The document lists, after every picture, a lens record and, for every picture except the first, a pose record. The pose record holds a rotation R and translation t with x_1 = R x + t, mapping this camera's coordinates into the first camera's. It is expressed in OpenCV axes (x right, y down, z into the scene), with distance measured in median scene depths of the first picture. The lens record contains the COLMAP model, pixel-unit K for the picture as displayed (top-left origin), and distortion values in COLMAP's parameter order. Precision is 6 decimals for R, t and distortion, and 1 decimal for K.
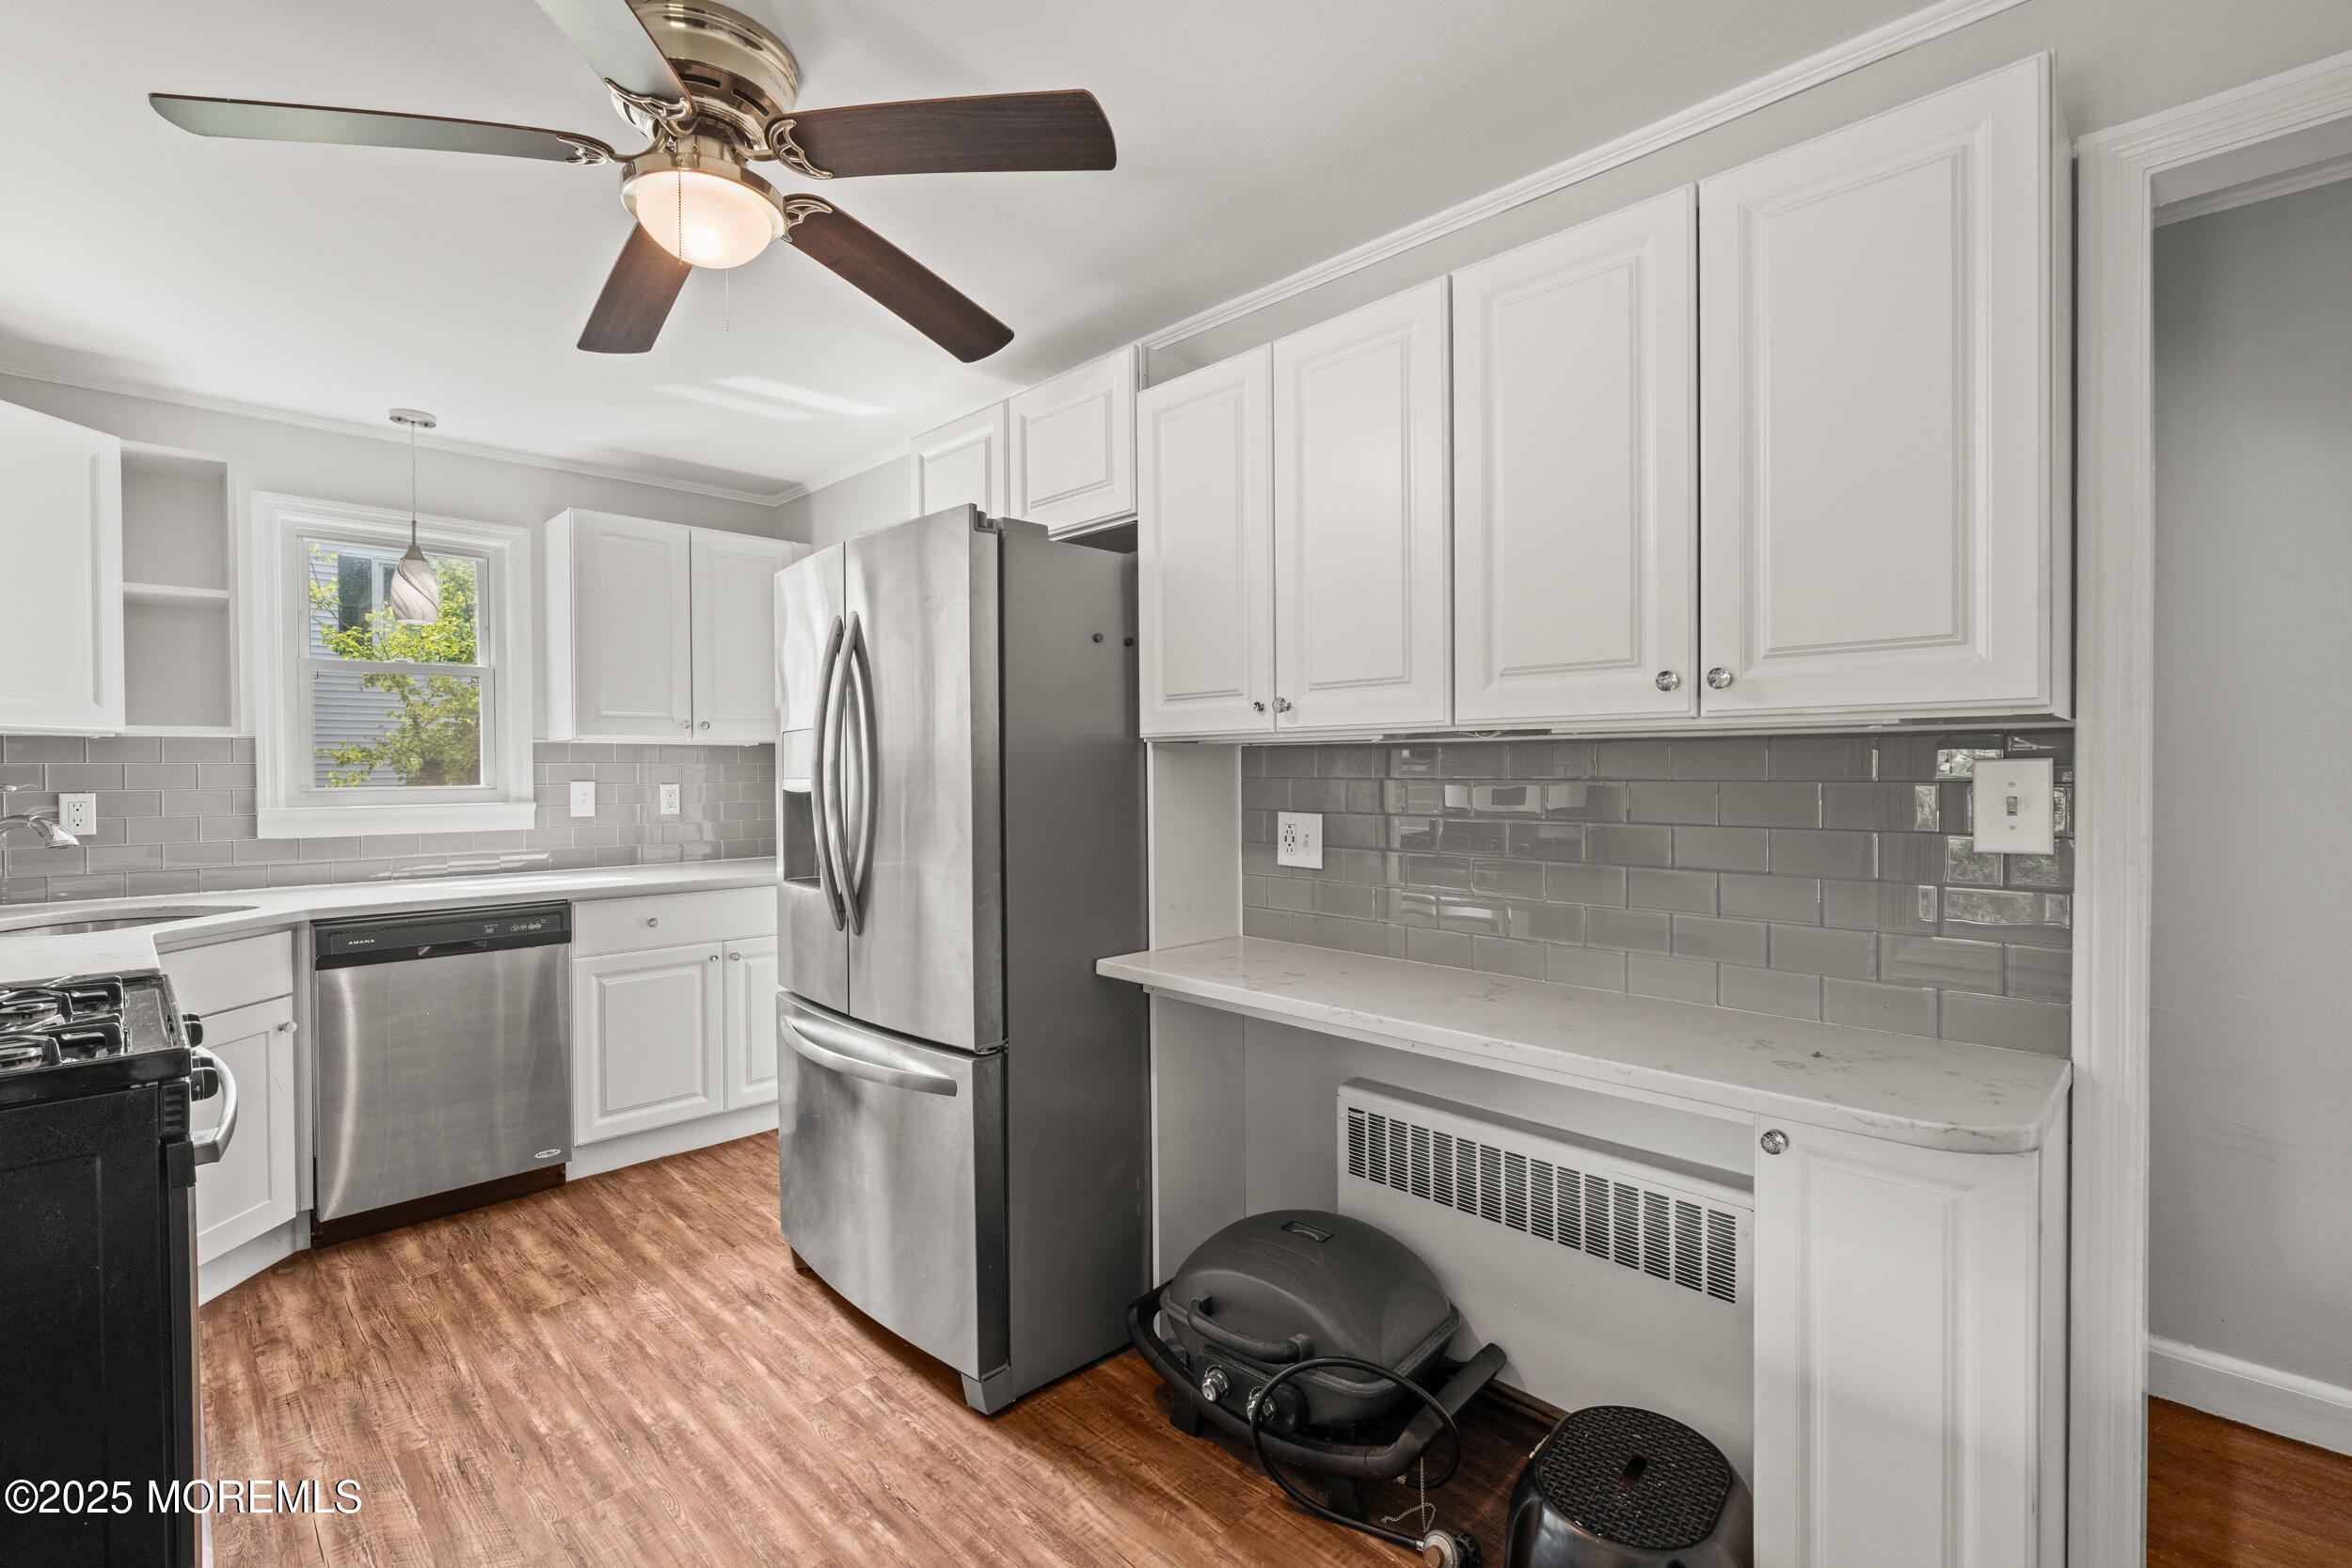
lens RADIAL K [[1037.0, 0, 1176.0], [0, 1037.0, 784.0], [0, 0, 1]] dist [-0.008855, -0.000147]
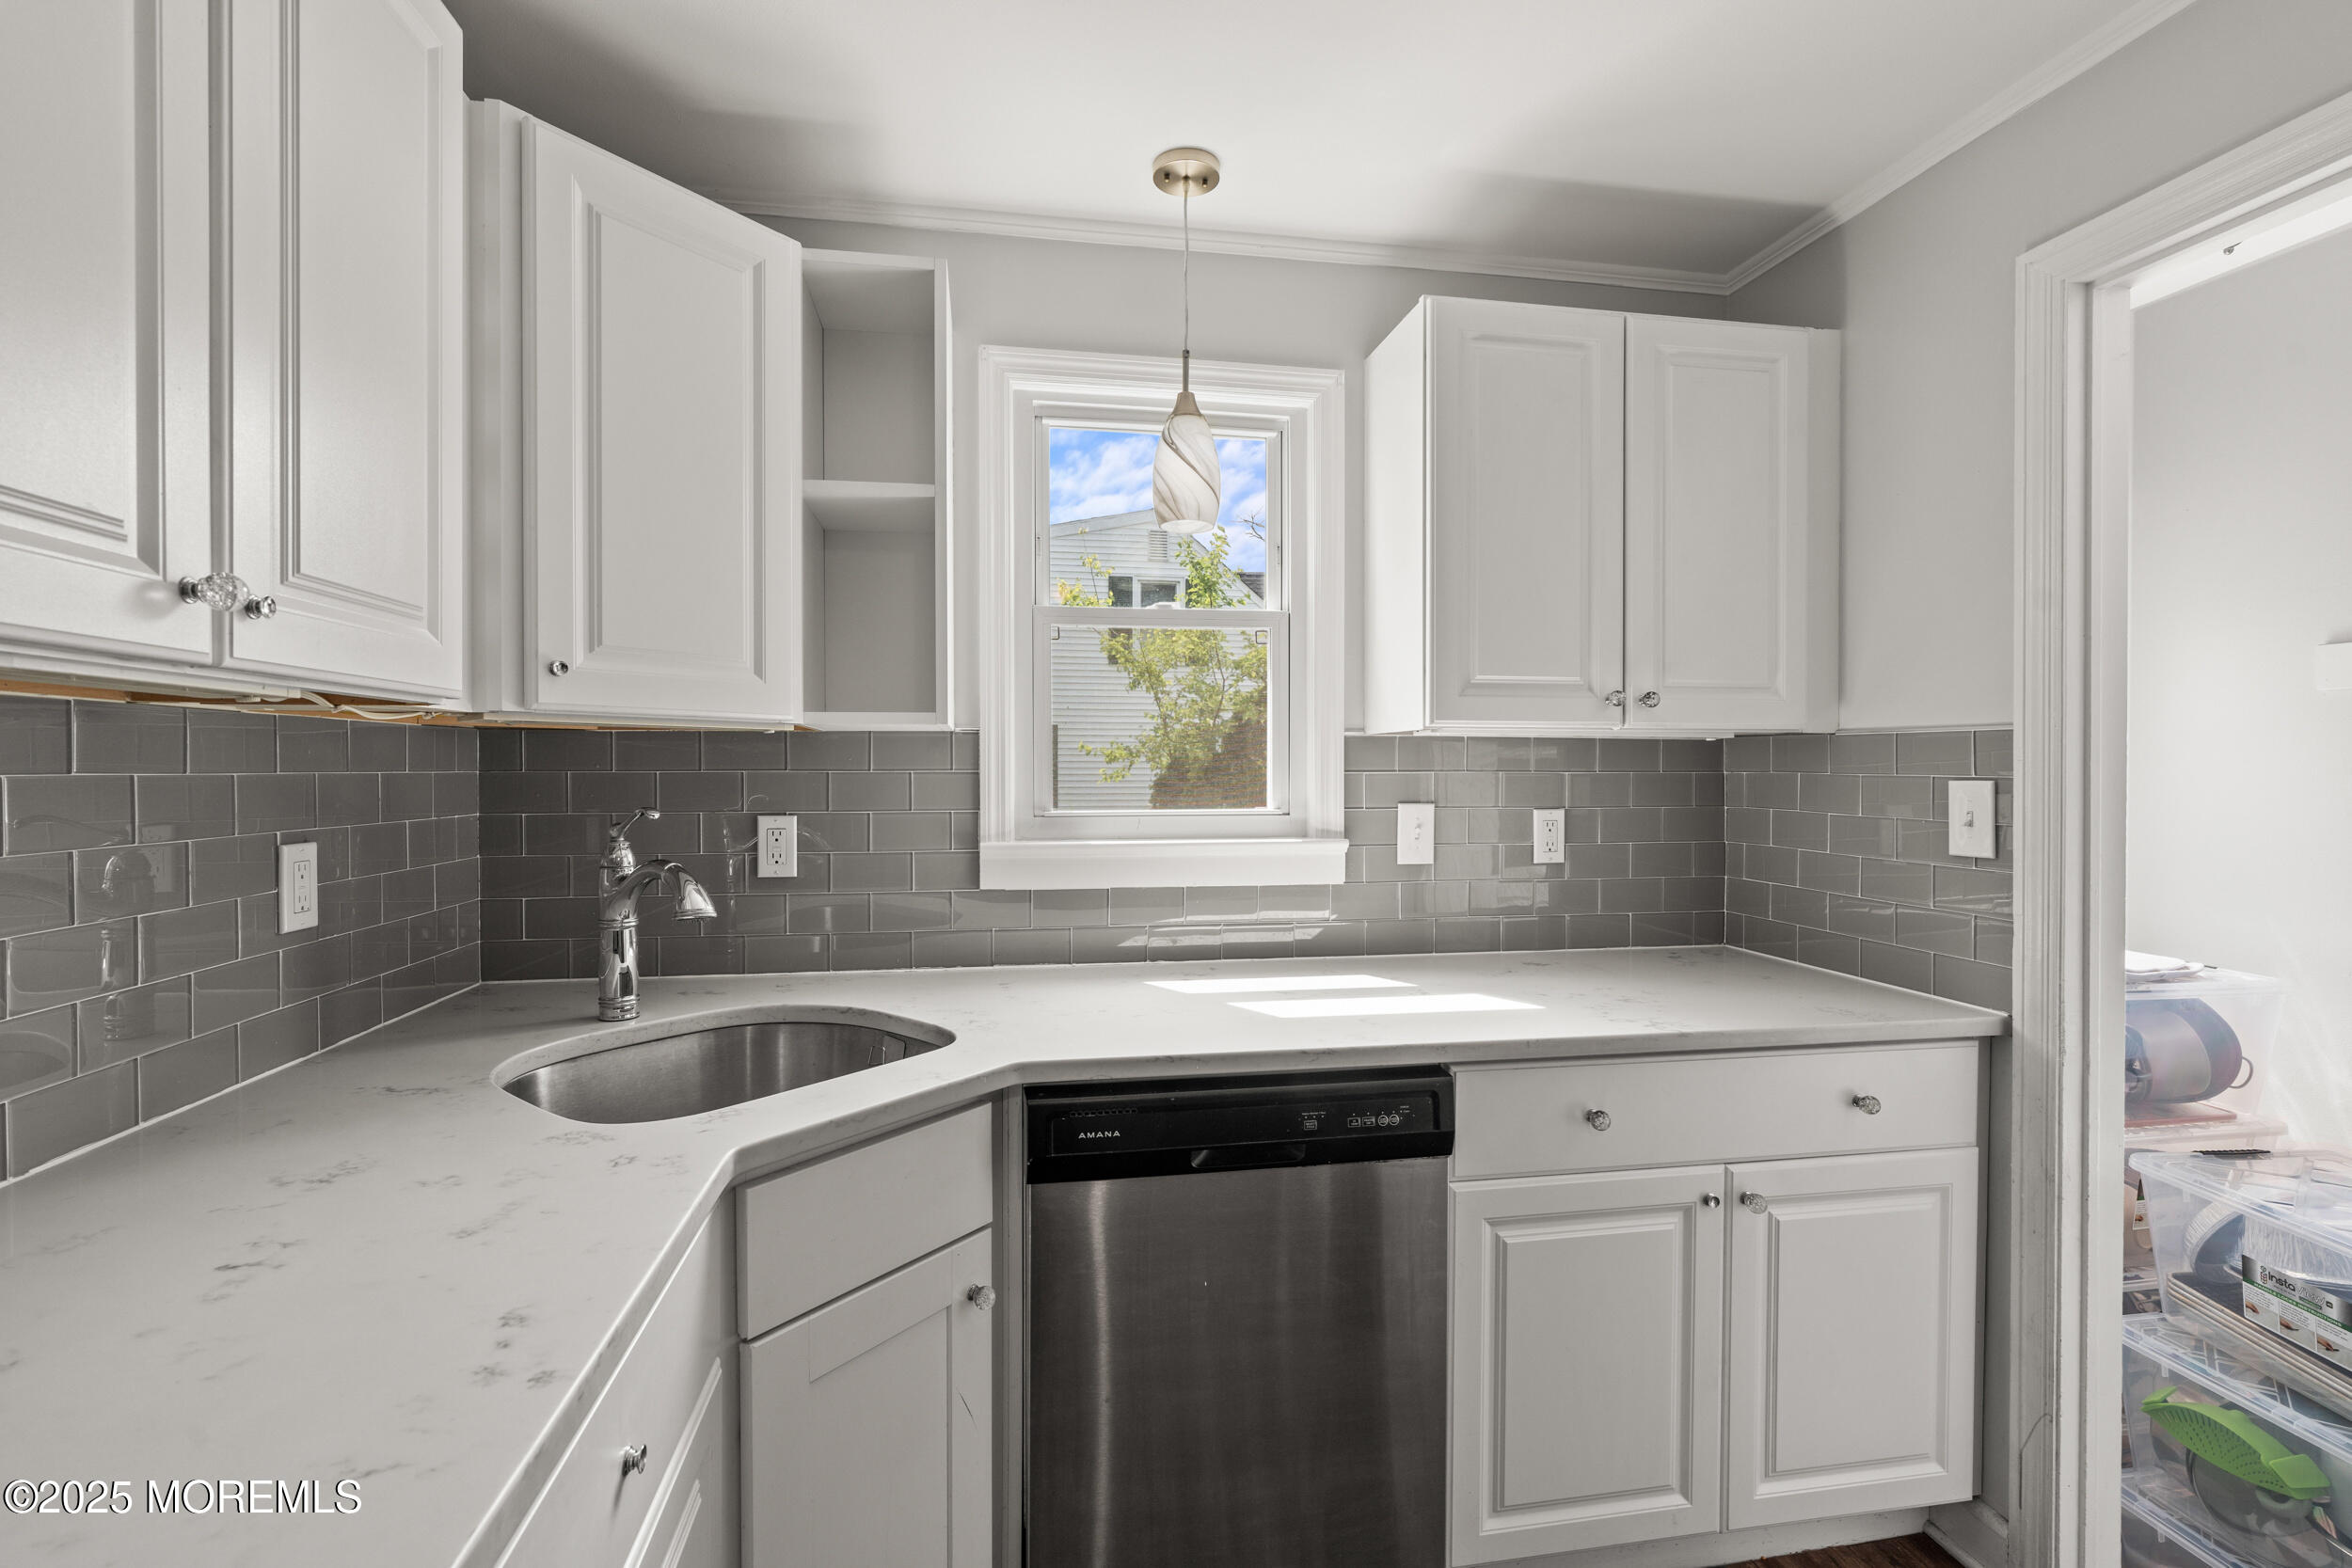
lens RADIAL K [[1046.1, 0, 1171.7], [0, 1046.1, 778.7], [0, 0, 1]] dist [-0.005168, 0.000248]
pose [[0.813882, 0.012086, -0.580905, -0.463780], [-0.013492, 0.999907, 0.001901, -0.020814], [0.580874, 0.006290, 0.813969, 0.598826]]
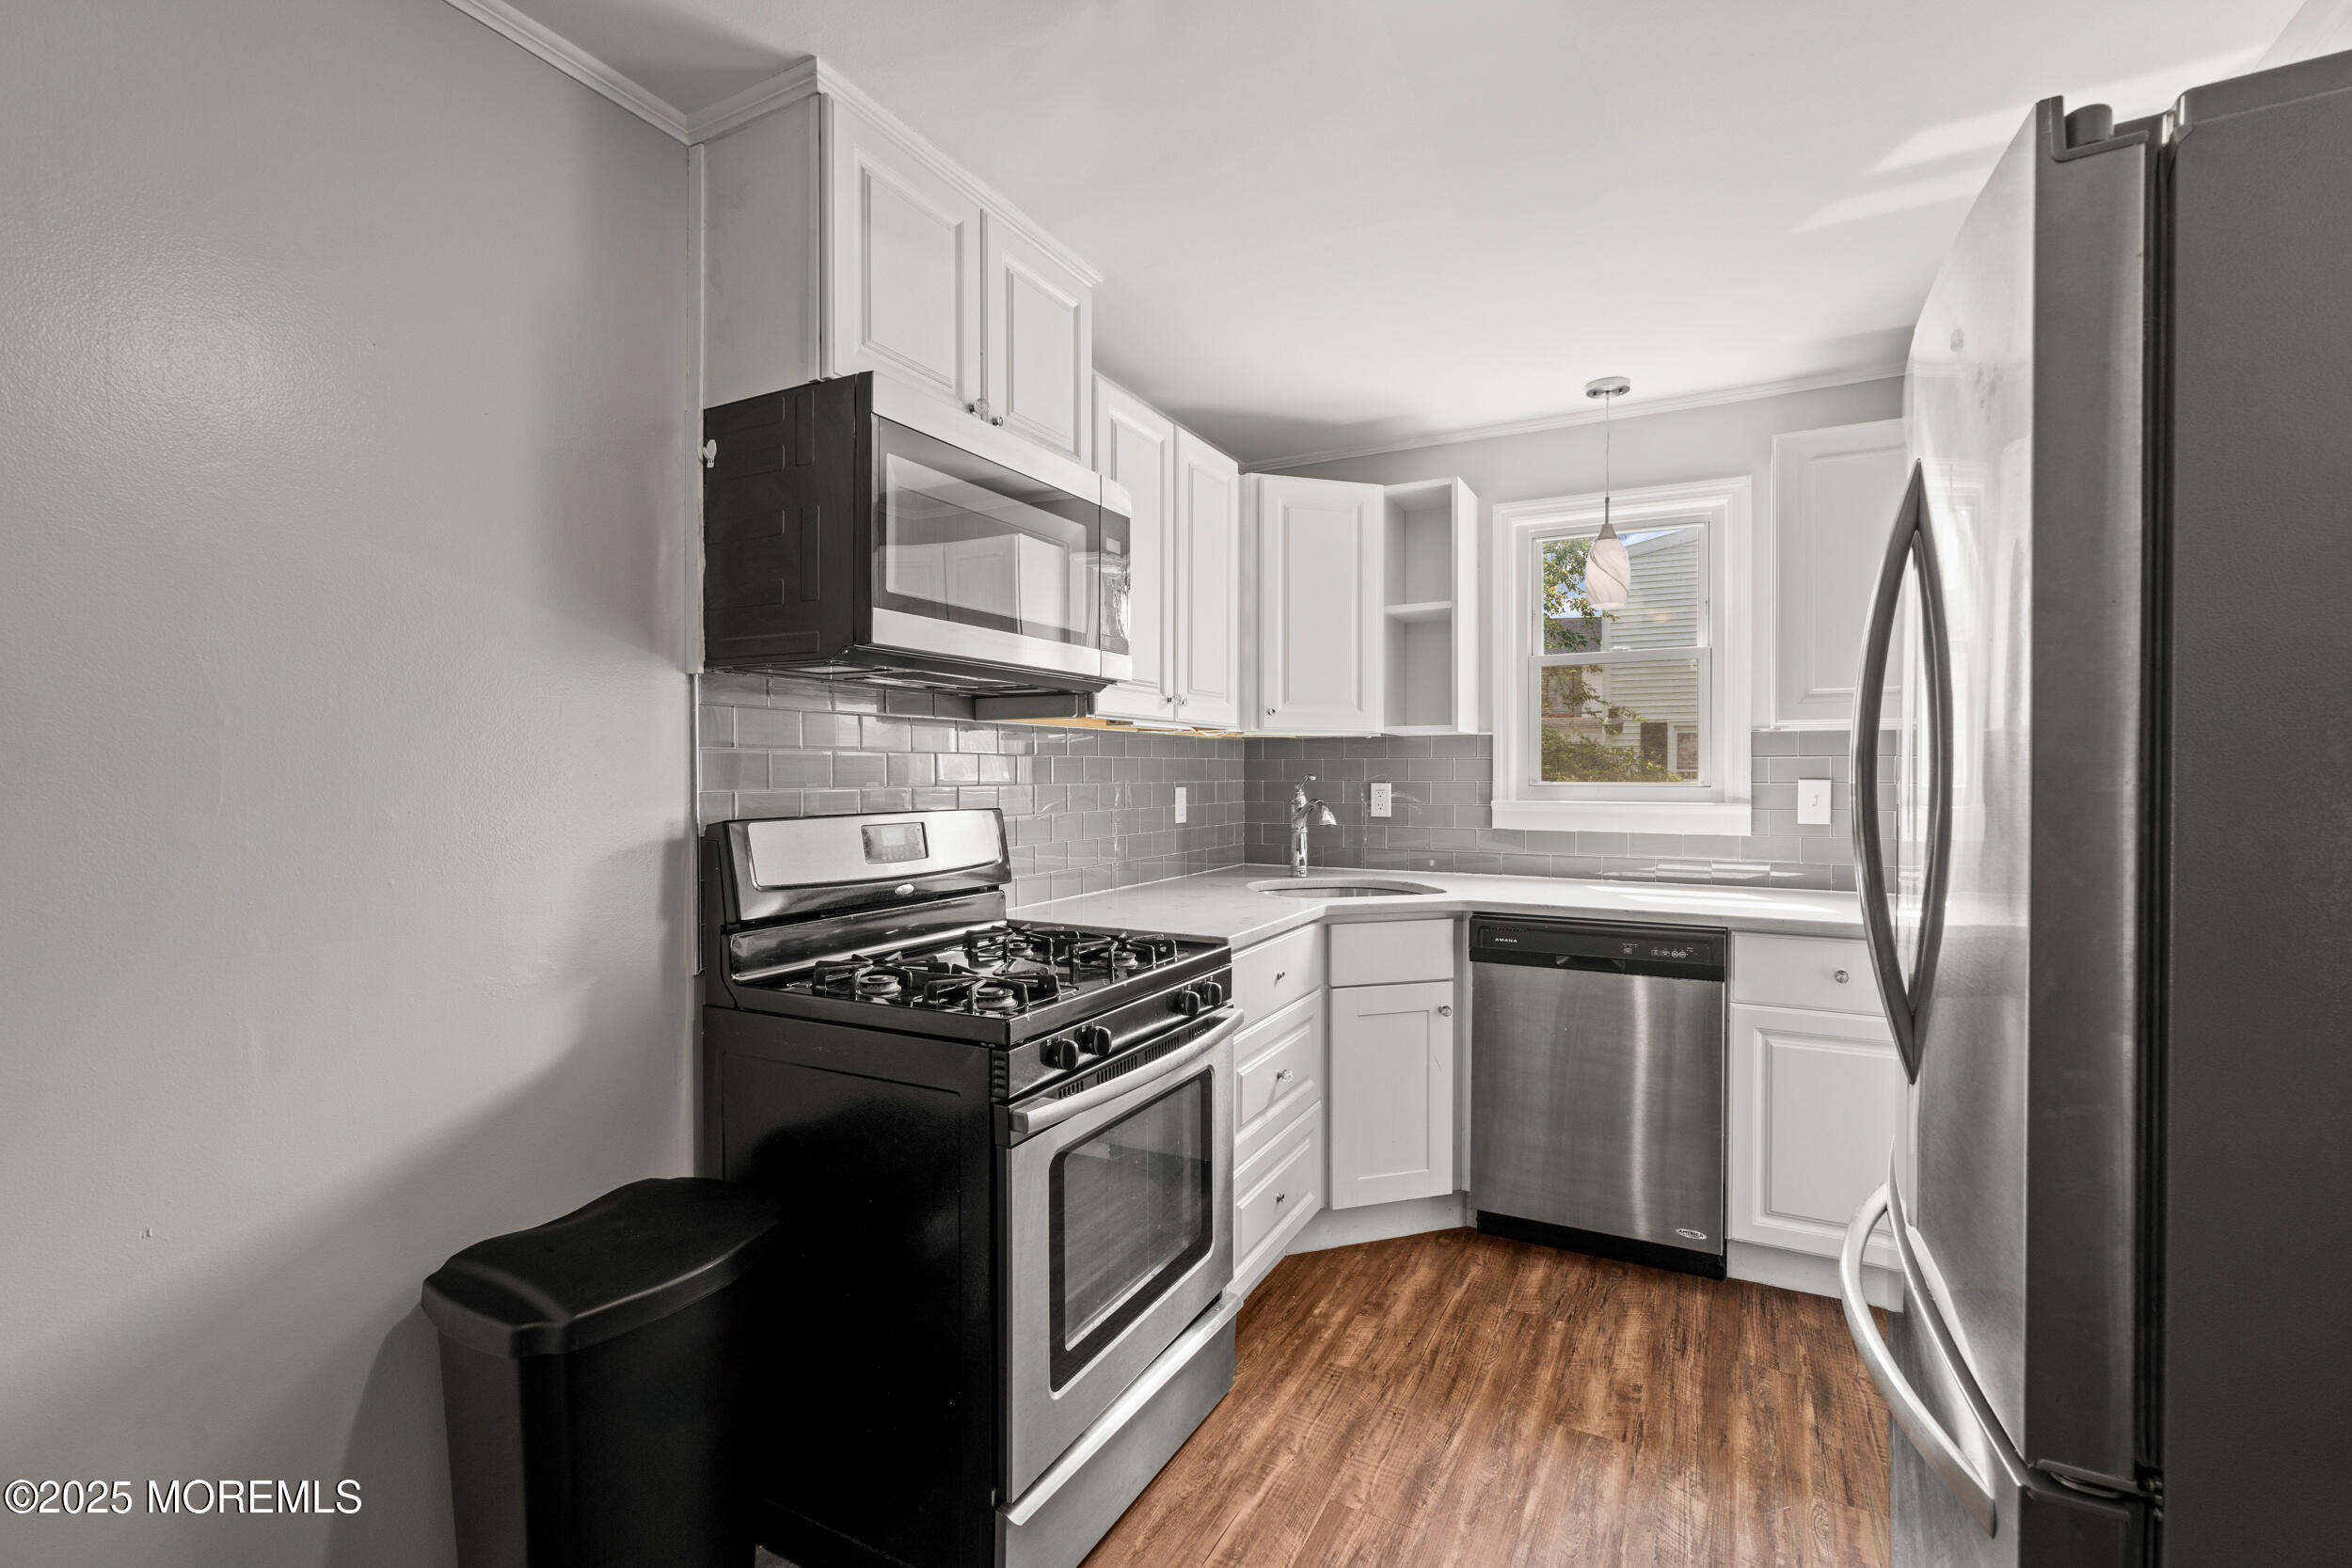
lens RADIAL K [[1046.1, 0, 1171.7], [0, 1046.1, 778.7], [0, 0, 1]] dist [-0.005168, 0.000248]
pose [[0.286708, 0.014663, -0.957906, 0.067424], [-0.014875, 0.999830, 0.010853, -0.006224], [0.957903, 0.011137, 0.286877, 0.404018]]
